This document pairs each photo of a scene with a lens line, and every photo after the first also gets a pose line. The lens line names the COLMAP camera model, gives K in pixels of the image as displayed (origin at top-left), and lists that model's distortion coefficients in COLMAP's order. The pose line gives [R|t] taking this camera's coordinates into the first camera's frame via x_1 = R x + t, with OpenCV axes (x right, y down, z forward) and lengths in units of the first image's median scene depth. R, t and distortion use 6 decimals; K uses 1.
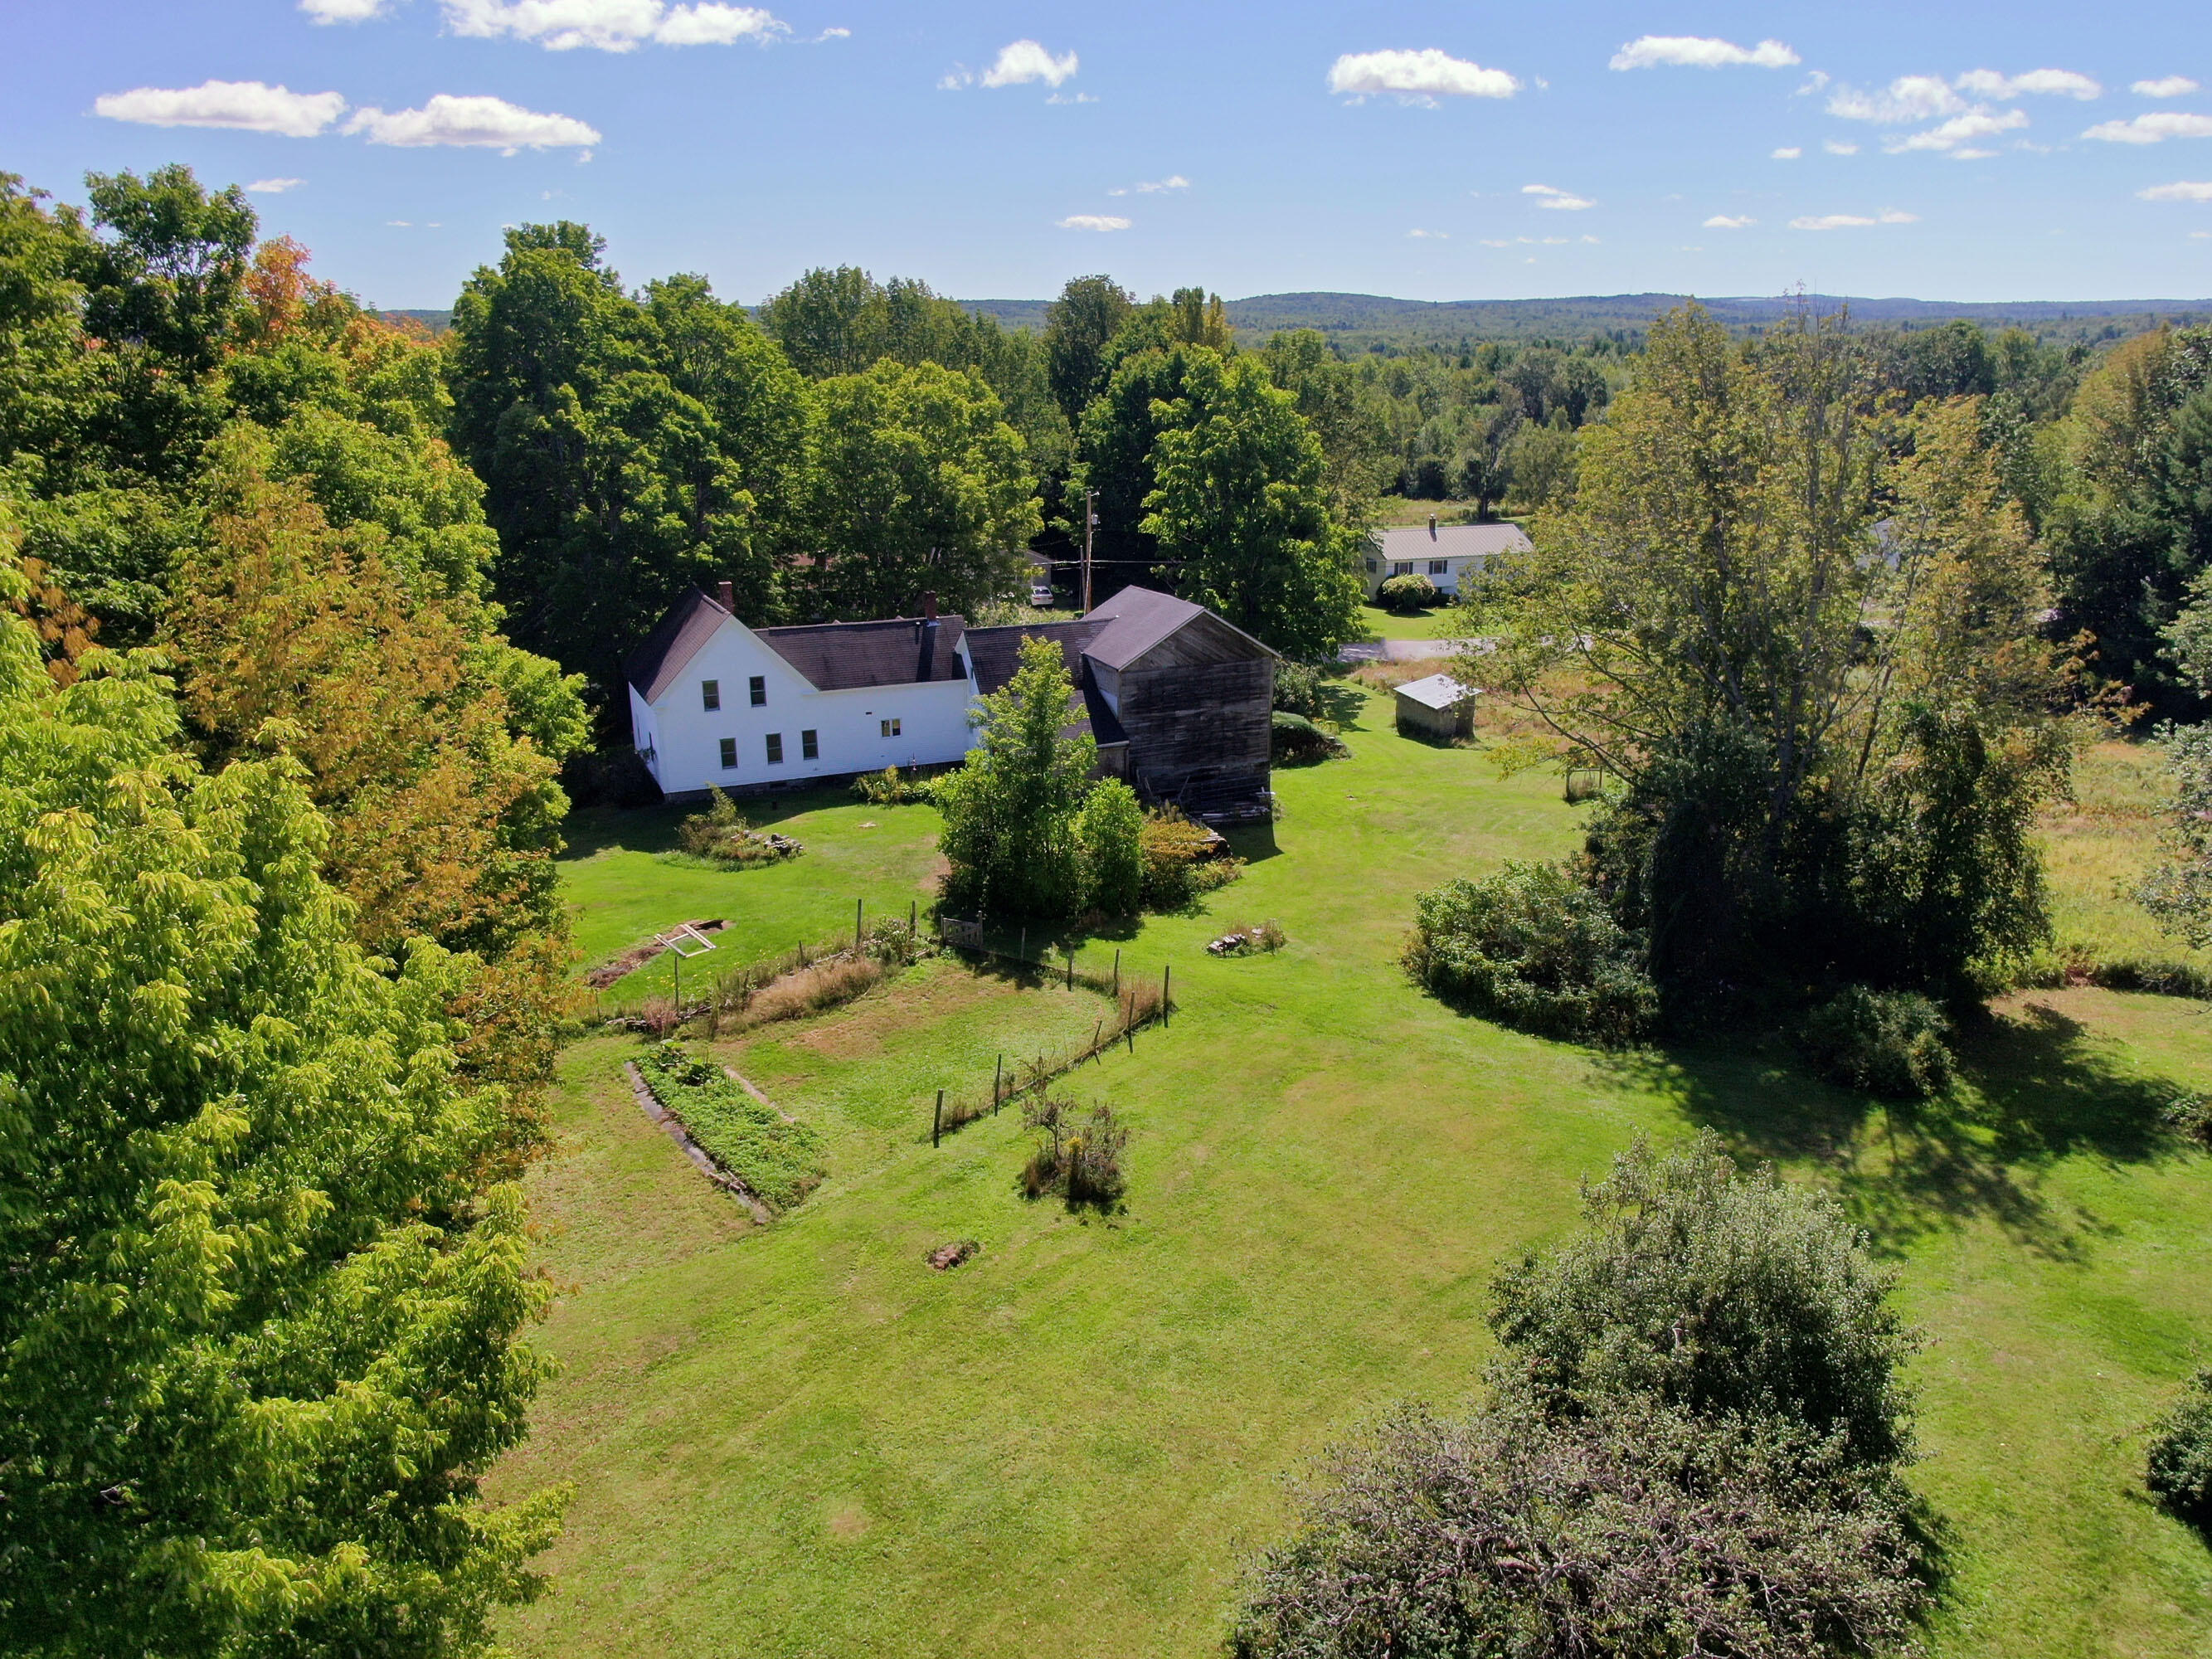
lens RADIAL K [[1578.1, 0, 1106.0], [0, 1578.1, 829.5], [0, 0, 1]] dist [-0.028569, 0.011932]
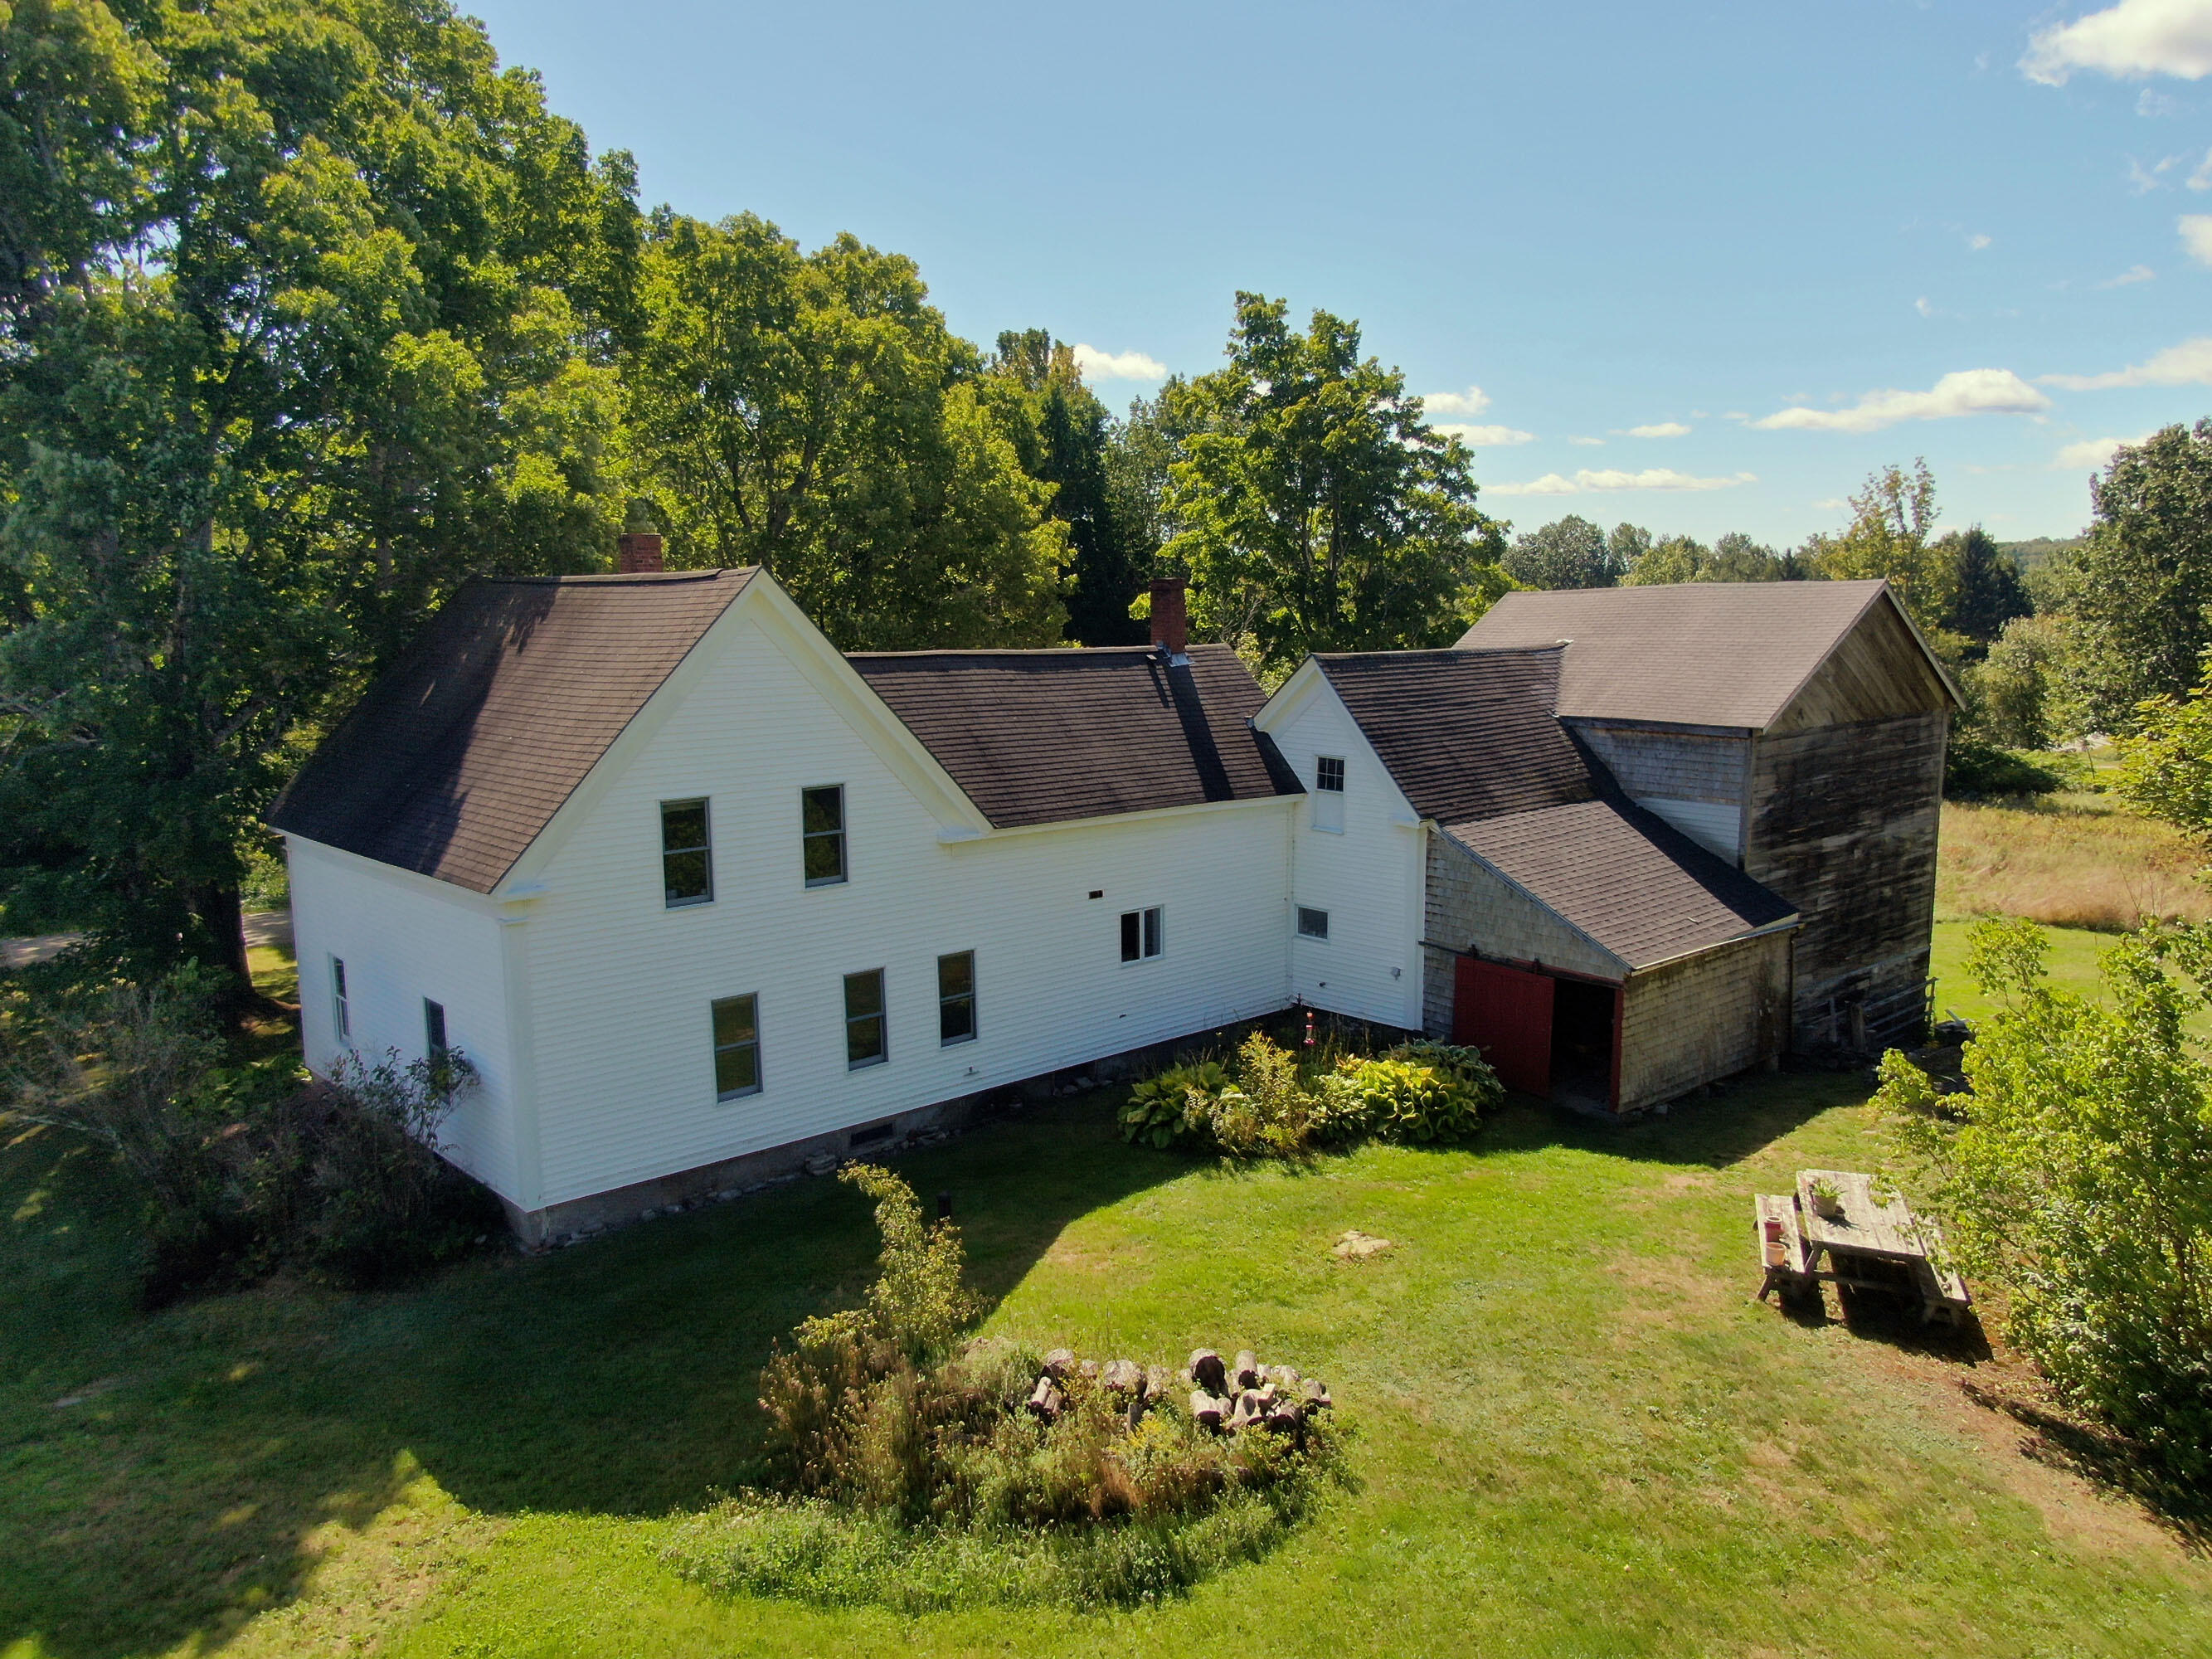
lens RADIAL K [[1578.1, 0, 1106.0], [0, 1578.1, 829.5], [0, 0, 1]] dist [-0.028569, 0.011932]
pose [[0.946220, -0.051518, 0.319395, -0.265299], [0.103987, 0.983284, -0.149465, -0.036814], [-0.306355, 0.174640, 0.935760, 0.690946]]
